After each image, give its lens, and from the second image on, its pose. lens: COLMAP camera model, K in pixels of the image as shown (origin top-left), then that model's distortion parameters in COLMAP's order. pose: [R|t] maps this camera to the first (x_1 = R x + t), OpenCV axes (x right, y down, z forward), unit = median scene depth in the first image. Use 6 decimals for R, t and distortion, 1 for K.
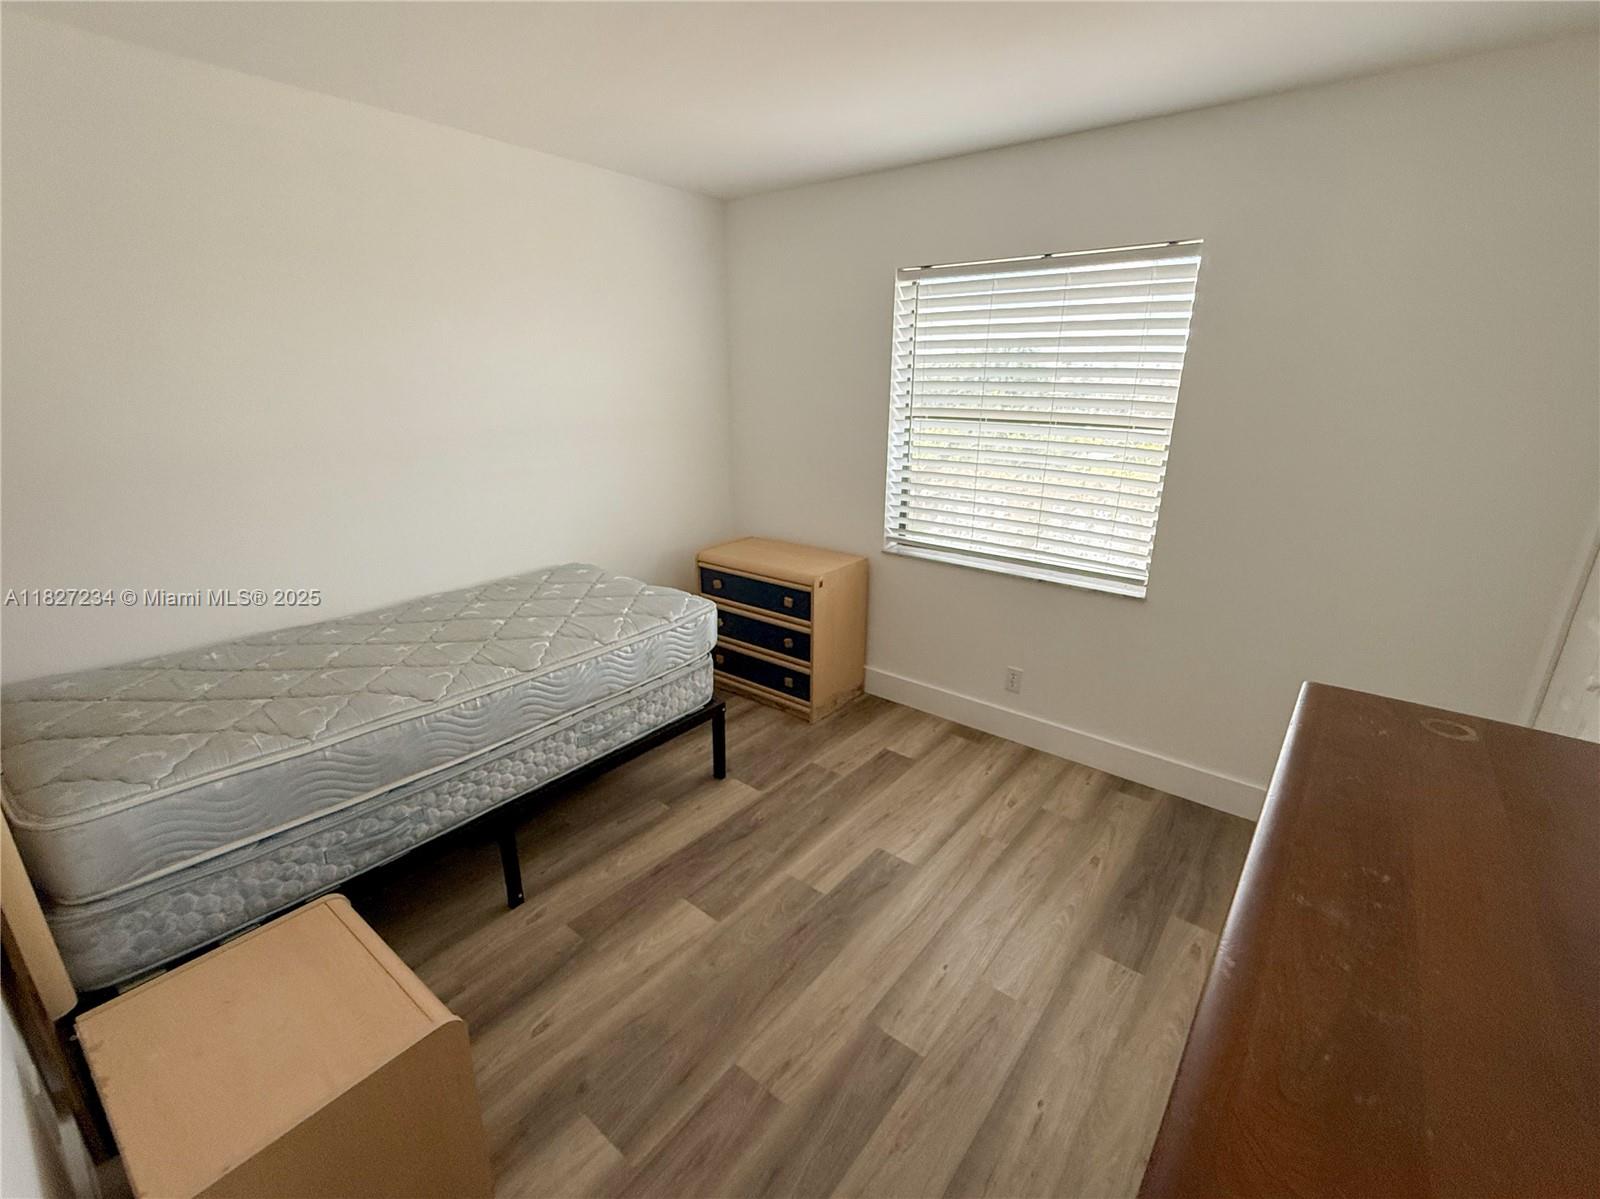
lens RADIAL K [[702.0, 0, 800.3], [0, 702.0, 601.3], [0, 0, 1]] dist [-0.001902, 0.000482]
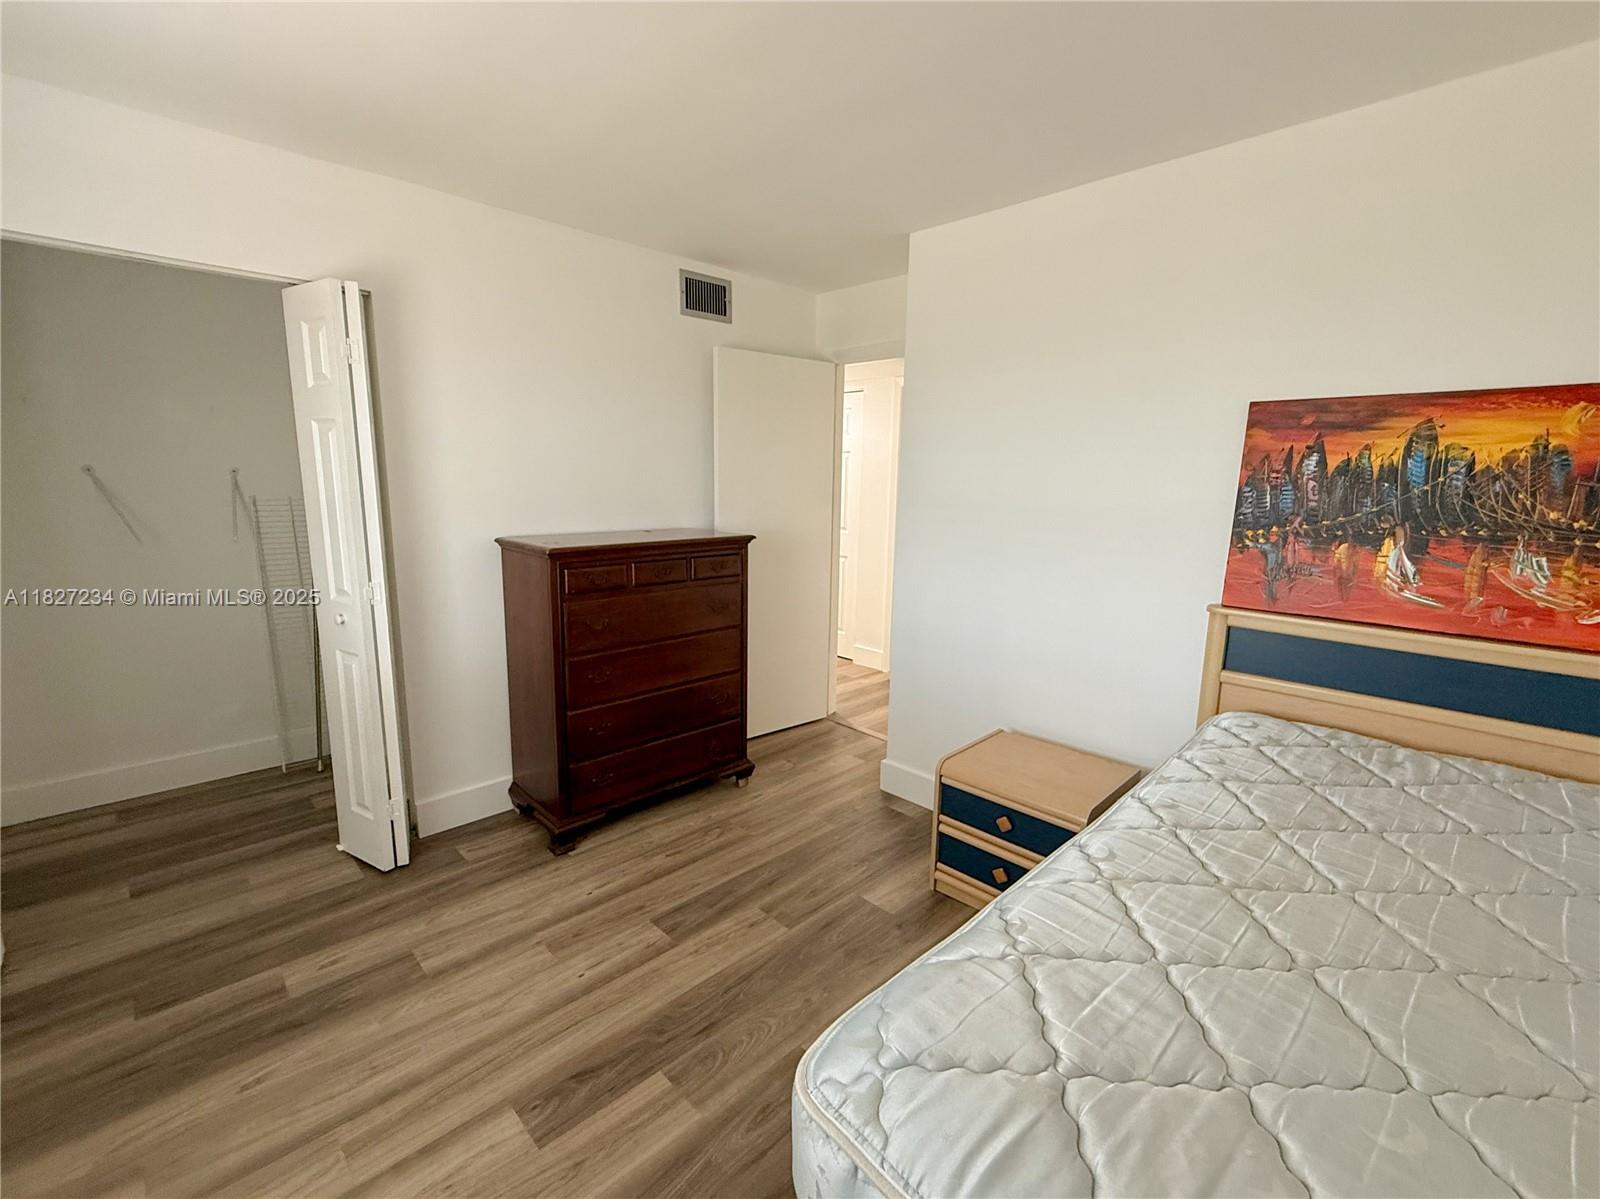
lens RADIAL K [[702.0, 0, 797.6], [0, 702.0, 600.6], [0, 0, 1]] dist [-0.001902, 0.000482]
pose [[-0.992379, -0.036190, 0.117790, -0.202588], [0.024180, 0.880125, 0.474126, -0.426627], [-0.120828, 0.473361, -0.872542, 1.563979]]
